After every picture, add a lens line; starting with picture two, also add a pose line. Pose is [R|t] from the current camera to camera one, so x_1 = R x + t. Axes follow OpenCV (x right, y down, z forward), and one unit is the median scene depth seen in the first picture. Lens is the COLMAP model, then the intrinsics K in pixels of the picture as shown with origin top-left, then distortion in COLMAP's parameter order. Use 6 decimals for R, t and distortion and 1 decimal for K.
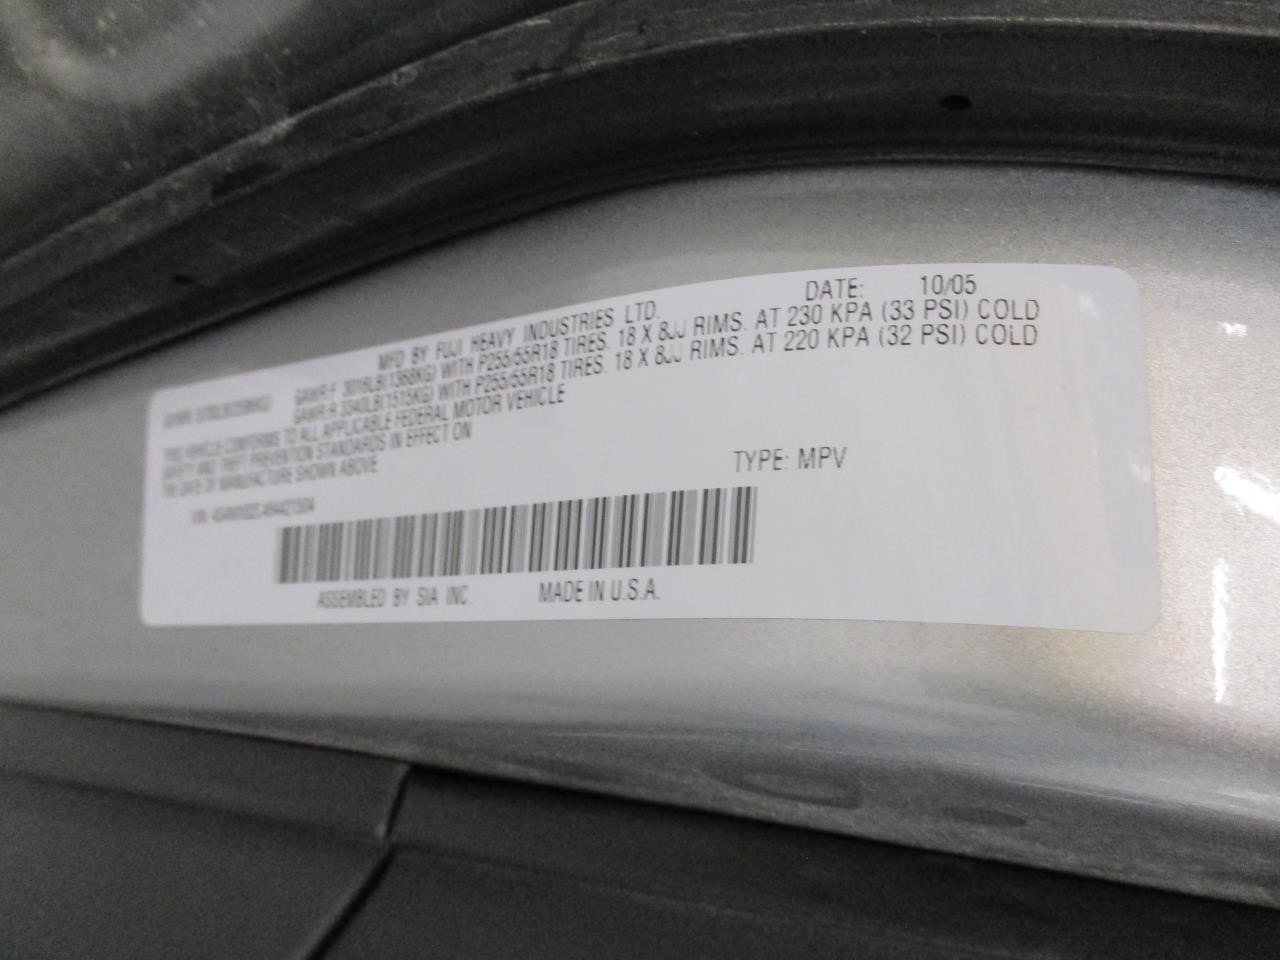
lens RADIAL K [[1032.8, 0, 640.0], [0, 1032.8, 480.0], [0, 0, 1]] dist [-0.037039, -0.002772]
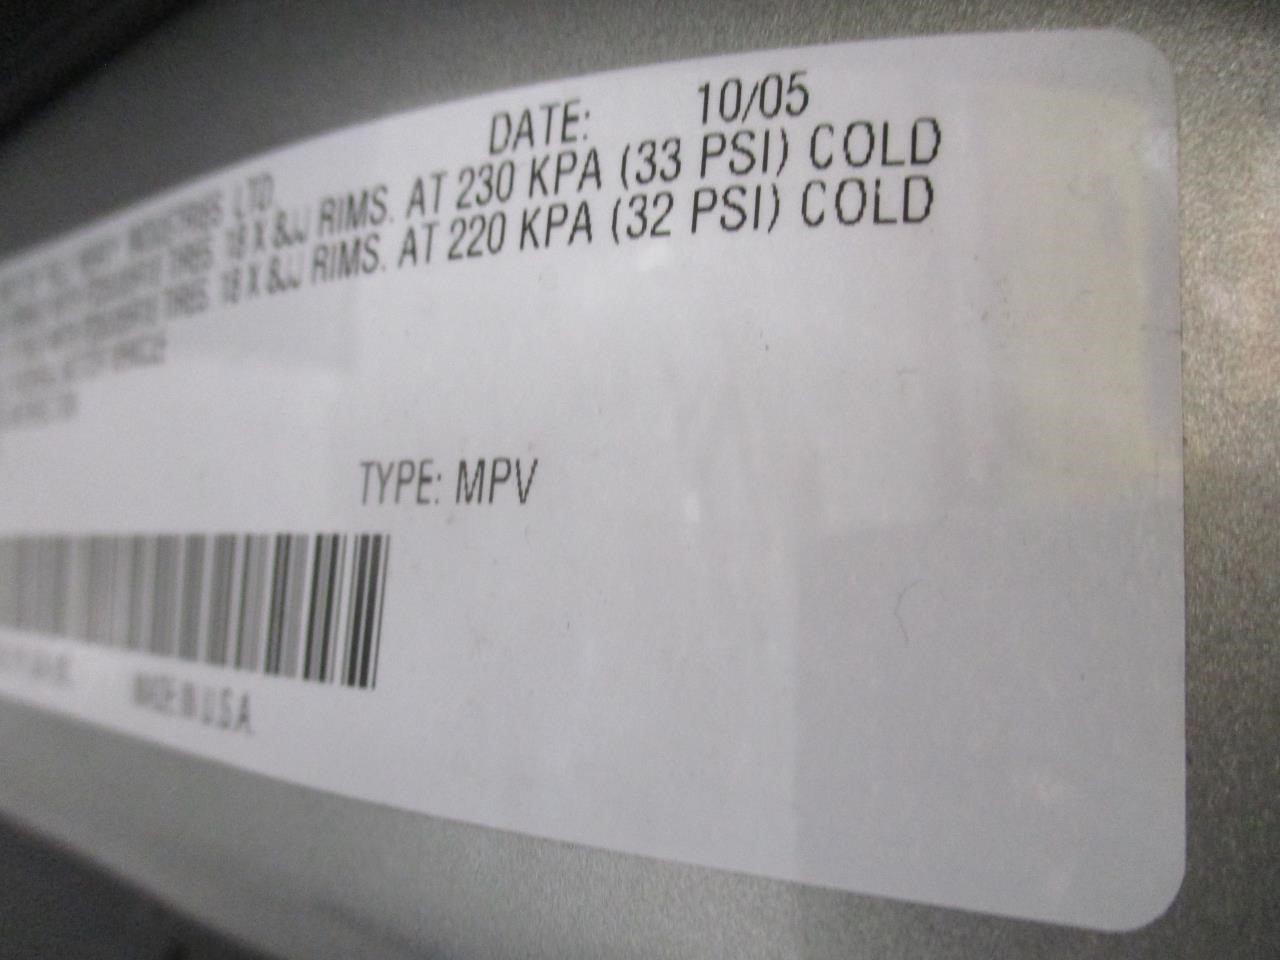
lens RADIAL K [[1032.8, 0, 640.0], [0, 1032.8, 480.0], [0, 0, 1]] dist [-0.037039, -0.002772]
pose [[0.993199, -0.040101, -0.109307, 0.291108], [0.055592, 0.988221, 0.142582, -0.086465], [0.102301, -0.147689, 0.983729, 0.501524]]
